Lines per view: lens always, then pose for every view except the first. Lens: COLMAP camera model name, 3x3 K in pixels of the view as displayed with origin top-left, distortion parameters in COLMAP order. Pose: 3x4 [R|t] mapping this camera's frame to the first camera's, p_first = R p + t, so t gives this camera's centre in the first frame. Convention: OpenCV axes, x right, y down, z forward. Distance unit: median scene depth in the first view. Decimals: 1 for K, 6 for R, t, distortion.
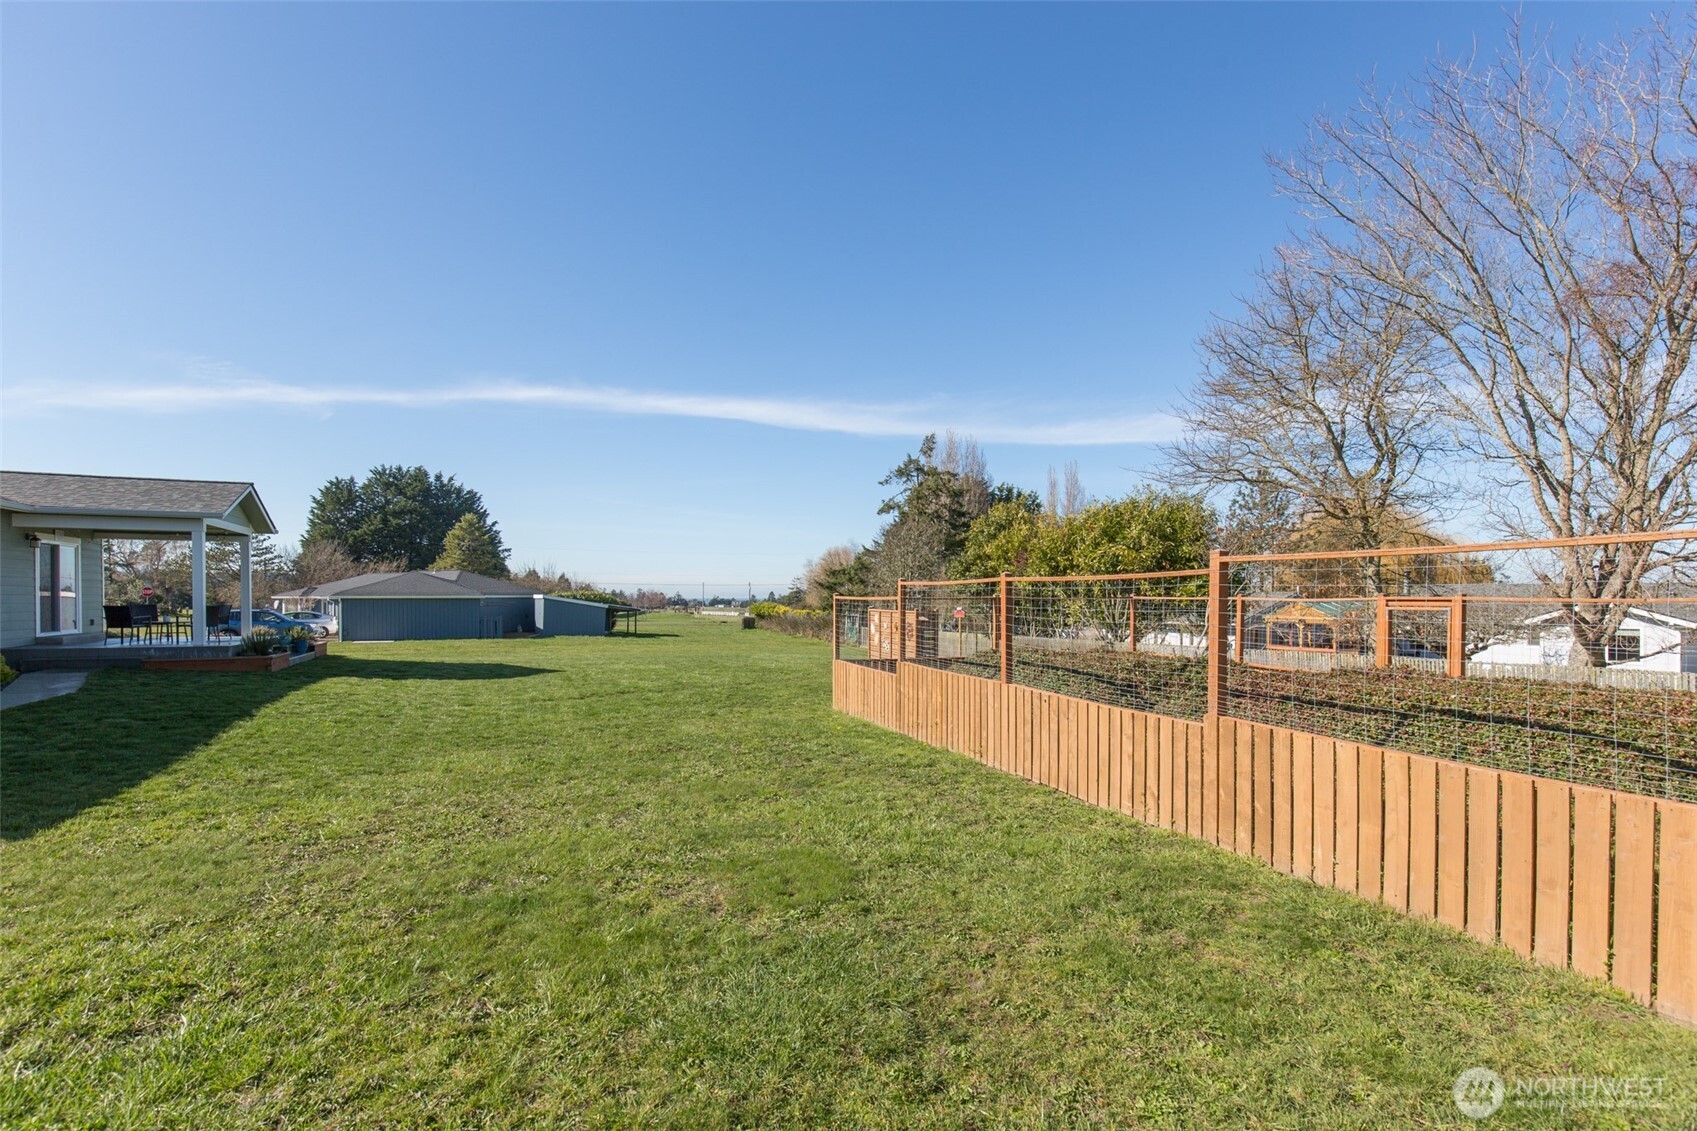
lens RADIAL K [[777.4, 0, 847.2], [0, 777.4, 580.1], [0, 0, 1]] dist [0.004564, -0.004343]
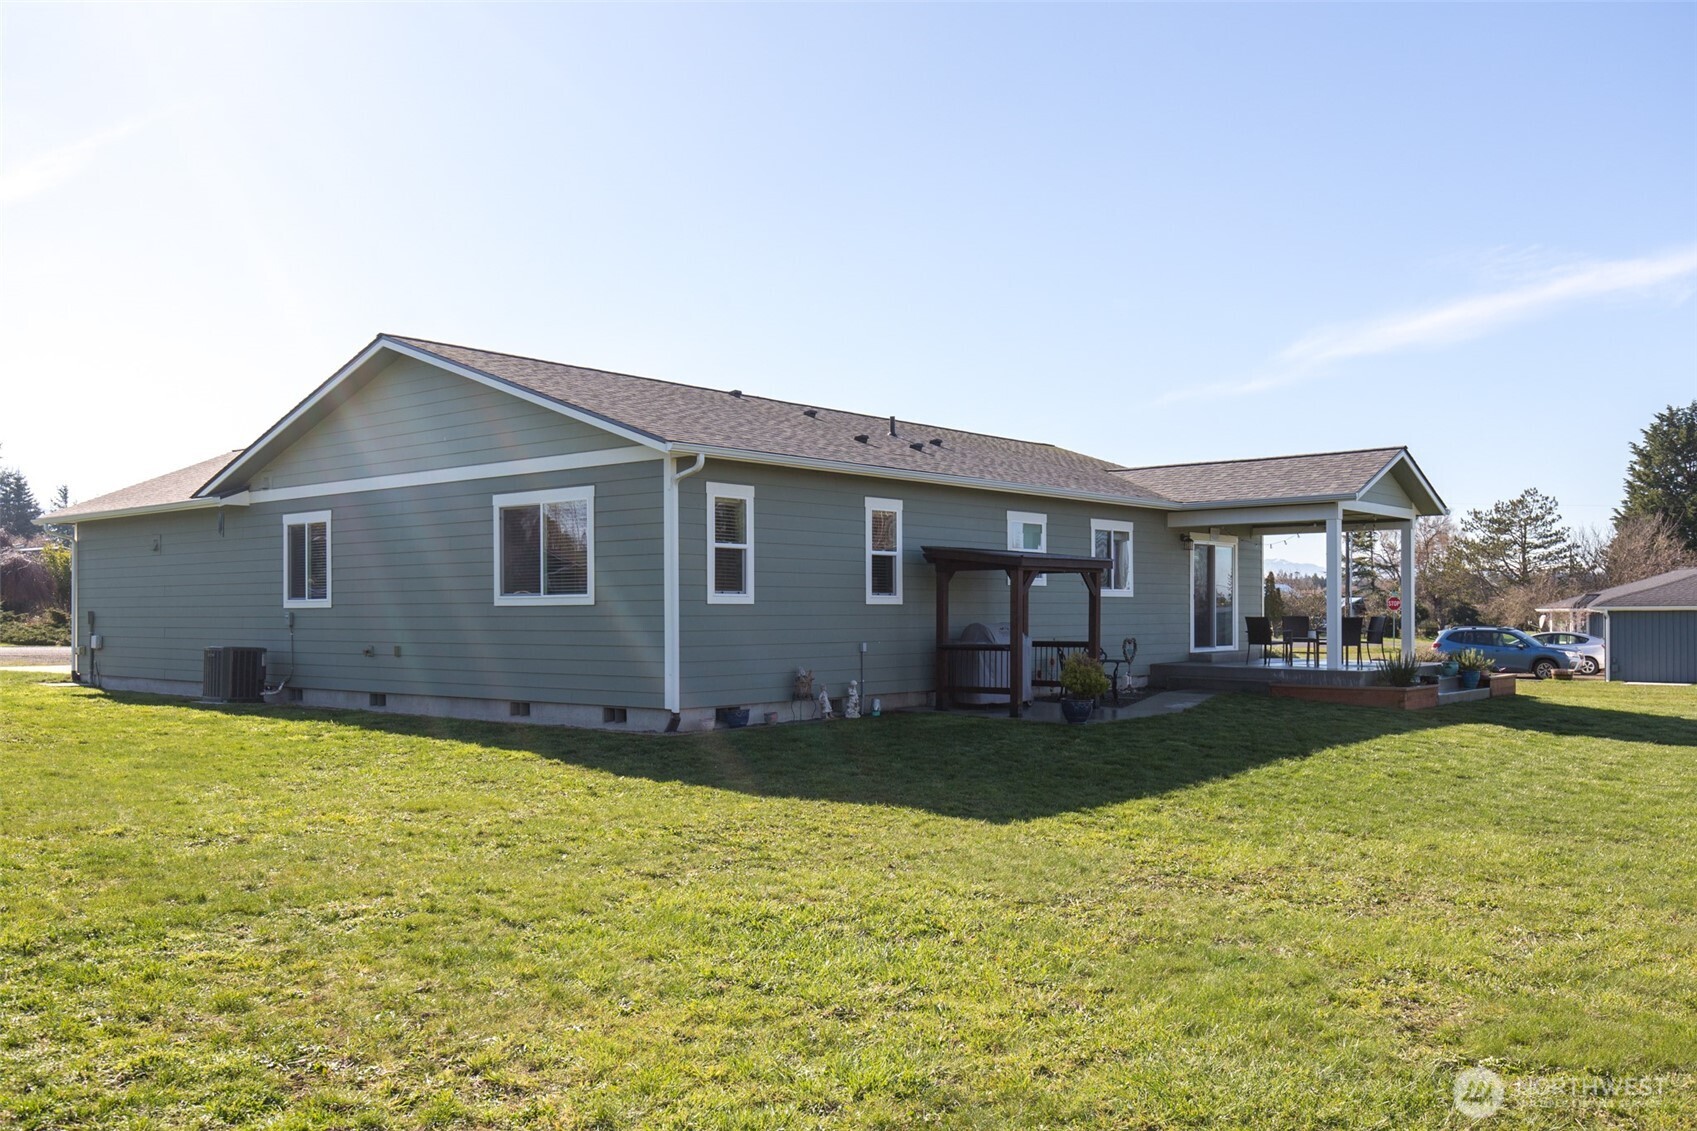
lens RADIAL K [[1390.2, 0, 846.4], [0, 1390.2, 570.7], [0, 0, 1]] dist [-0.000722, -0.010401]
pose [[0.416563, -0.028356, -0.908664, 0.193415], [0.020886, 0.999548, -0.021617, 0.006578], [0.908867, -0.009974, 0.416967, 0.003635]]
